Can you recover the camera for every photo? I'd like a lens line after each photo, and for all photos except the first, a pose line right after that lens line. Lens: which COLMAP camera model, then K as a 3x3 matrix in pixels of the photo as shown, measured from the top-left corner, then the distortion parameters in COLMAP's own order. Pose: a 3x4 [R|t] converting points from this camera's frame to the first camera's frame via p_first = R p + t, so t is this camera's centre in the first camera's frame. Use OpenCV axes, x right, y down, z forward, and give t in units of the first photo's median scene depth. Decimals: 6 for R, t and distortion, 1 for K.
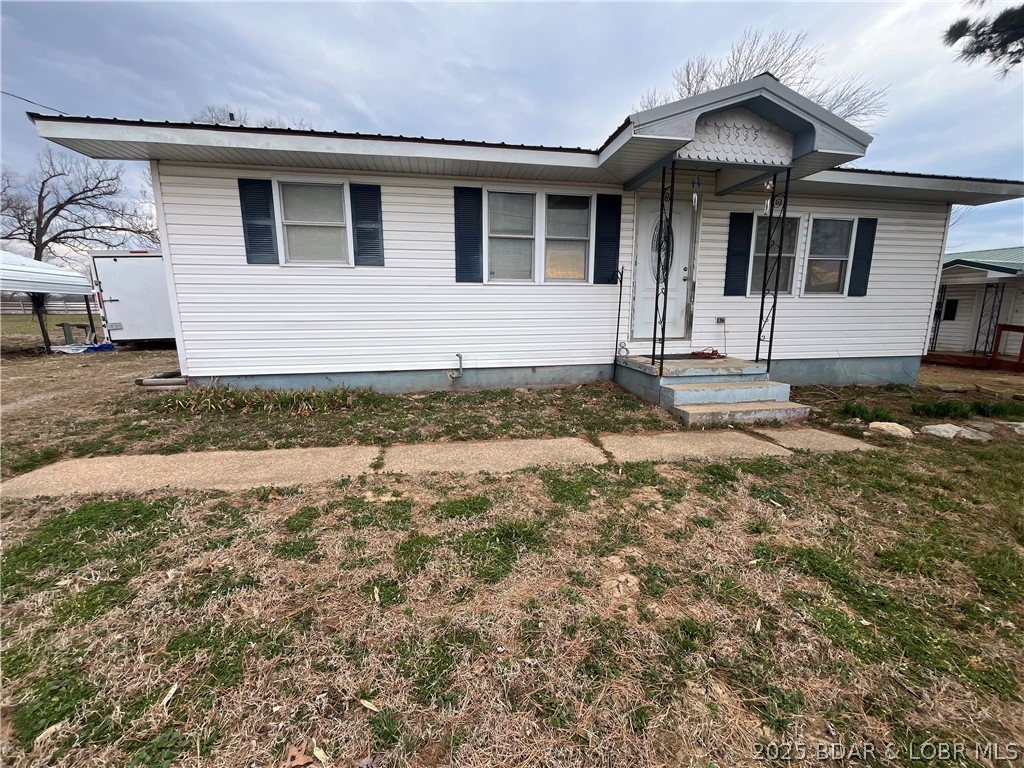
lens RADIAL K [[413.6, 0, 512.0], [0, 413.6, 384.0], [0, 0, 1]] dist [-0.001773, -0.000473]
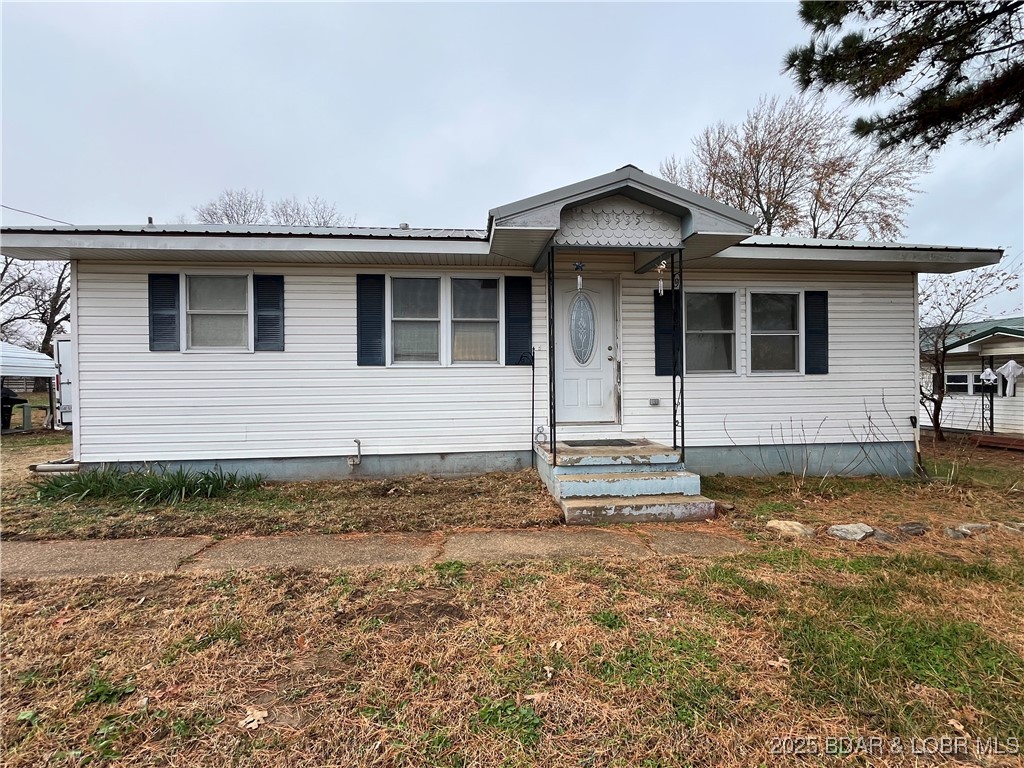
lens RADIAL K [[475.8, 0, 512.0], [0, 475.8, 384.0], [0, 0, 1]] dist [-0.002064, -0.000688]
pose [[0.996779, -0.007422, -0.079849, 0.320387], [-0.006721, 0.984473, -0.175406, -0.009838], [0.079911, 0.175377, 0.981253, -0.064472]]
